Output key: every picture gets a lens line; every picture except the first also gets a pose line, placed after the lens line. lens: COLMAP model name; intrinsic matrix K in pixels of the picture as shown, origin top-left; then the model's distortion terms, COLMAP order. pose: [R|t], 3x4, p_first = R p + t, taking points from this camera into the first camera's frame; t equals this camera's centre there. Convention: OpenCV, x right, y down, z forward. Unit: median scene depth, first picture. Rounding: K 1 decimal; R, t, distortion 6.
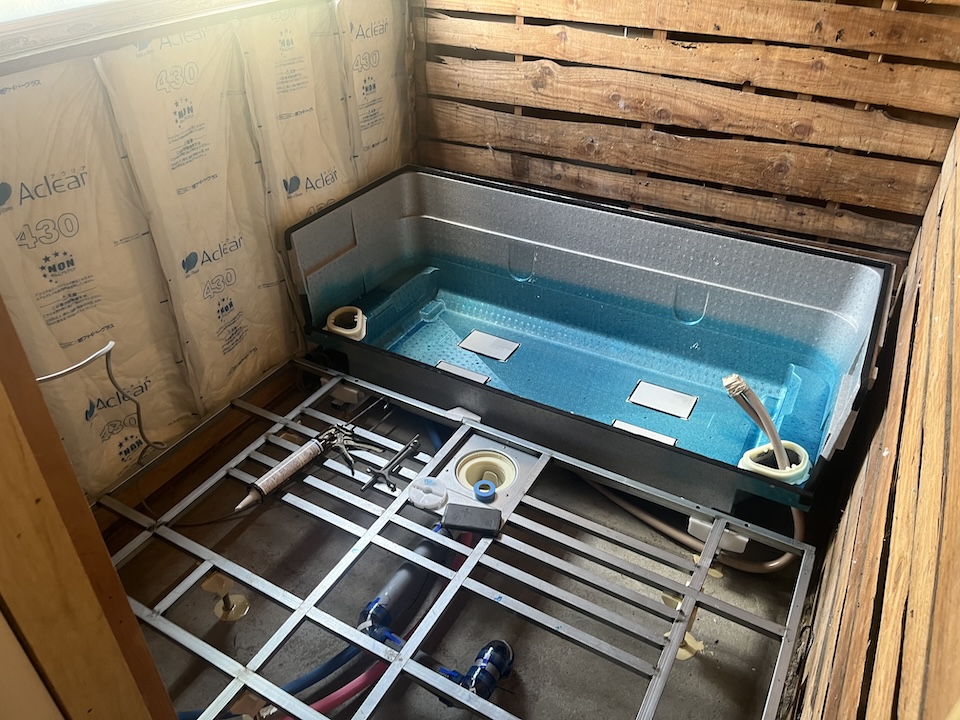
lens RADIAL K [[727.6, 0, 477.0], [0, 727.6, 349.0], [0, 0, 1]] dist [0.059524, -0.095878]
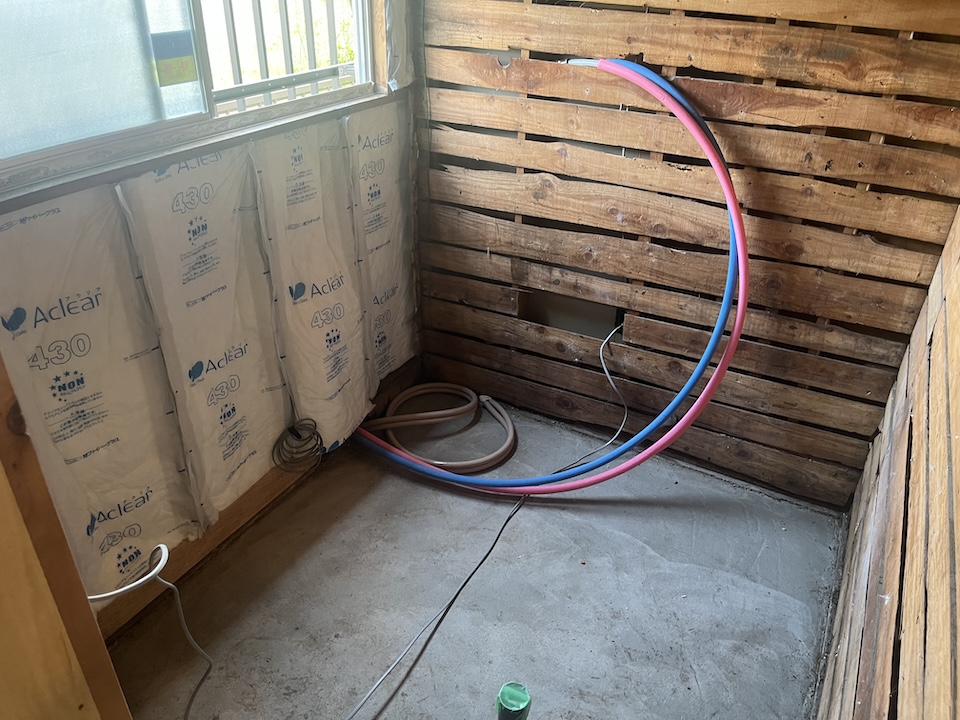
lens RADIAL K [[727.6, 0, 481.5], [0, 727.6, 363.7], [0, 0, 1]] dist [0.059524, -0.095878]
pose [[0.999556, 0.011364, 0.027535, -0.025523], [-0.009685, 0.998130, -0.060357, -0.068070], [-0.028169, 0.060063, 0.997797, -0.016299]]
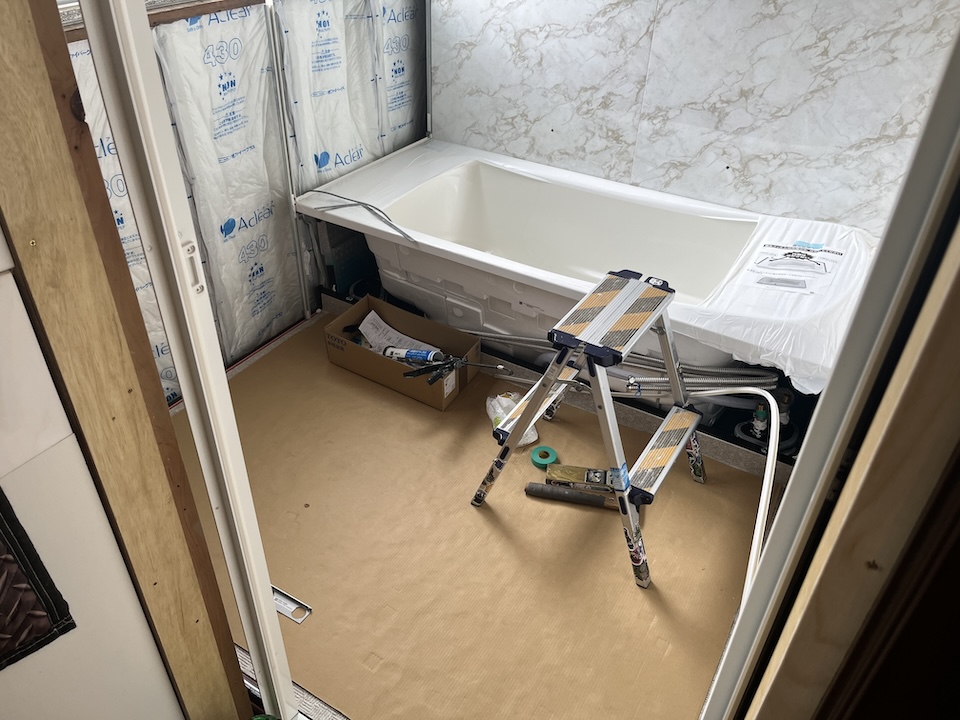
lens RADIAL K [[727.6, 0, 482.2], [0, 727.6, 359.6], [0, 0, 1]] dist [0.059524, -0.095878]
pose [[0.999204, 0.039188, -0.007447, -0.003261], [-0.039016, 0.998998, 0.021917, 0.033508], [0.008298, -0.021609, 0.999732, -0.065523]]
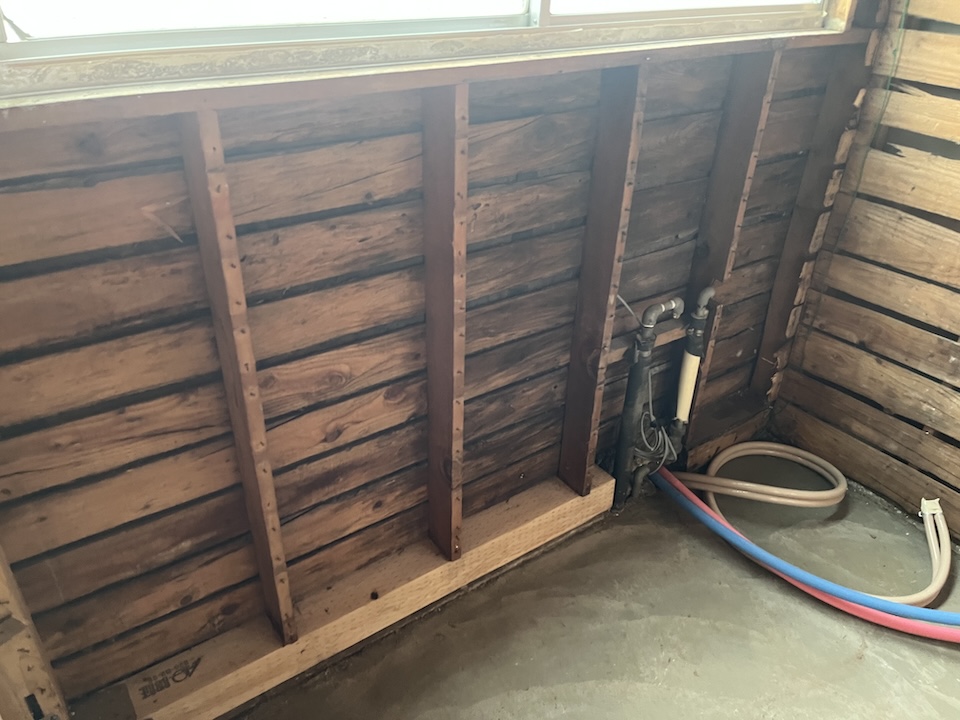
lens RADIAL K [[727.6, 0, 475.5], [0, 727.6, 358.9], [0, 0, 1]] dist [0.059524, -0.095878]
pose [[0.905224, 0.243535, -0.348225, -0.141476], [-0.263397, 0.964635, -0.010082, -0.104998], [0.333455, 0.100848, 0.937357, 0.268665]]
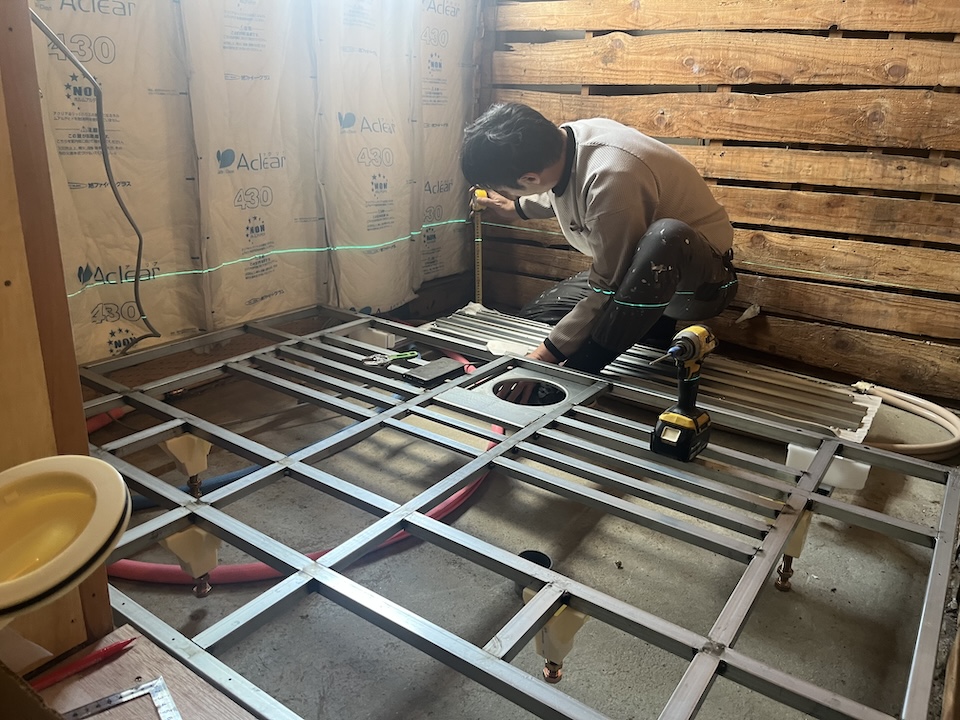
lens RADIAL K [[727.6, 0, 473.4], [0, 727.6, 351.0], [0, 0, 1]] dist [0.059524, -0.095878]
pose [[0.994666, 0.069390, -0.076321, 0.008616], [-0.087079, 0.961486, -0.260696, 0.314446], [0.055292, 0.265951, 0.962399, 0.175322]]
